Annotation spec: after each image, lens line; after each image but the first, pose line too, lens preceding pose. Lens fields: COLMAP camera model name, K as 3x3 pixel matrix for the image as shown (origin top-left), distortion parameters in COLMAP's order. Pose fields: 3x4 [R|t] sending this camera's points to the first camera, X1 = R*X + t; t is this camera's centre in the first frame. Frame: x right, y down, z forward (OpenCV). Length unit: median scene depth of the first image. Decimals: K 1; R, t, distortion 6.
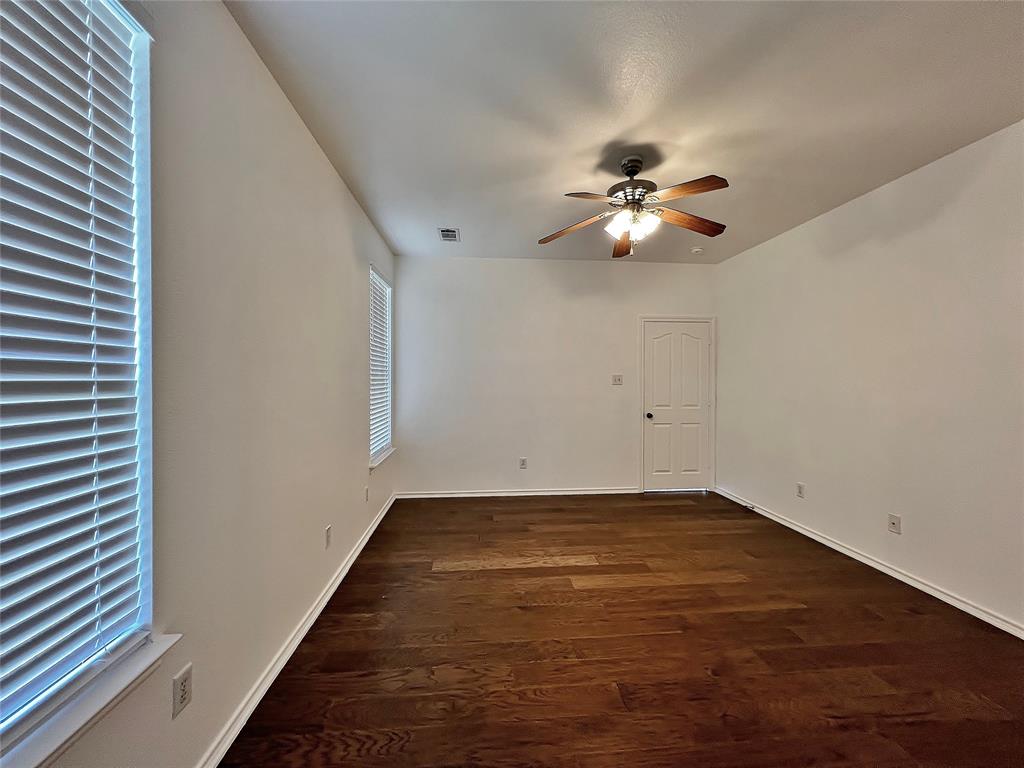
lens RADIAL K [[412.4, 0, 512.0], [0, 412.4, 384.0], [0, 0, 1]] dist [-0.002316, -0.000241]
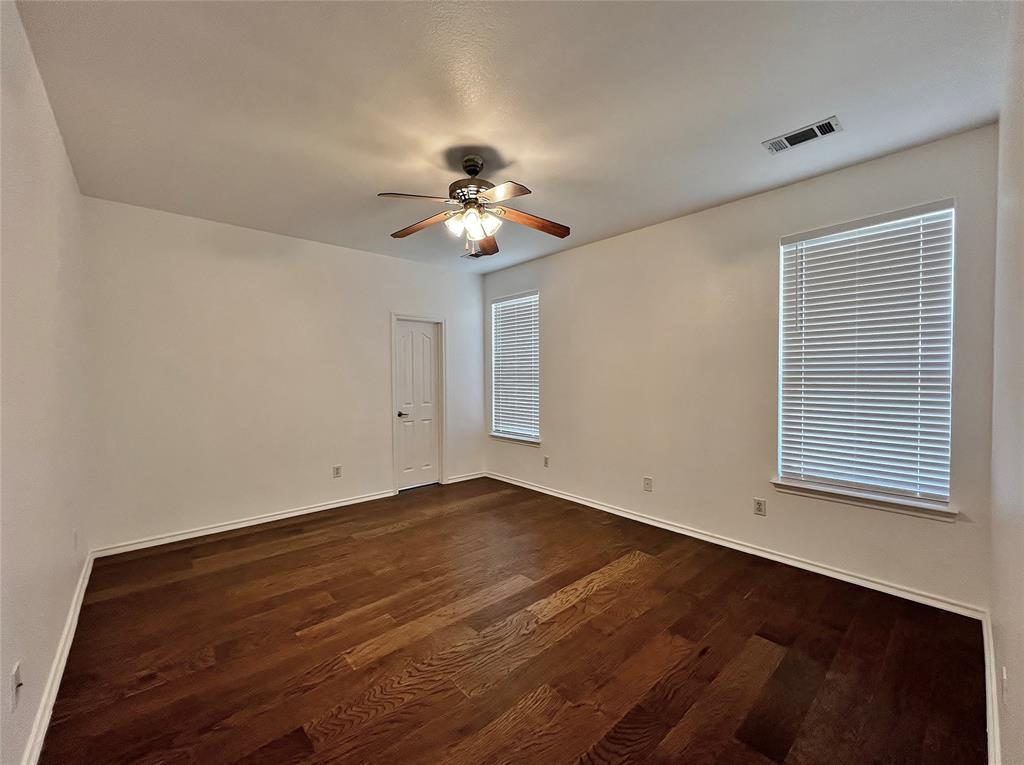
lens RADIAL K [[413.2, 0, 512.0], [0, 413.2, 382.5], [0, 0, 1]] dist [-0.000230, -0.000072]
pose [[-0.800737, 0.010702, -0.598920, 0.743618], [-0.008185, 0.999552, 0.028804, -0.028363], [0.598960, 0.027967, -0.800291, 1.691838]]
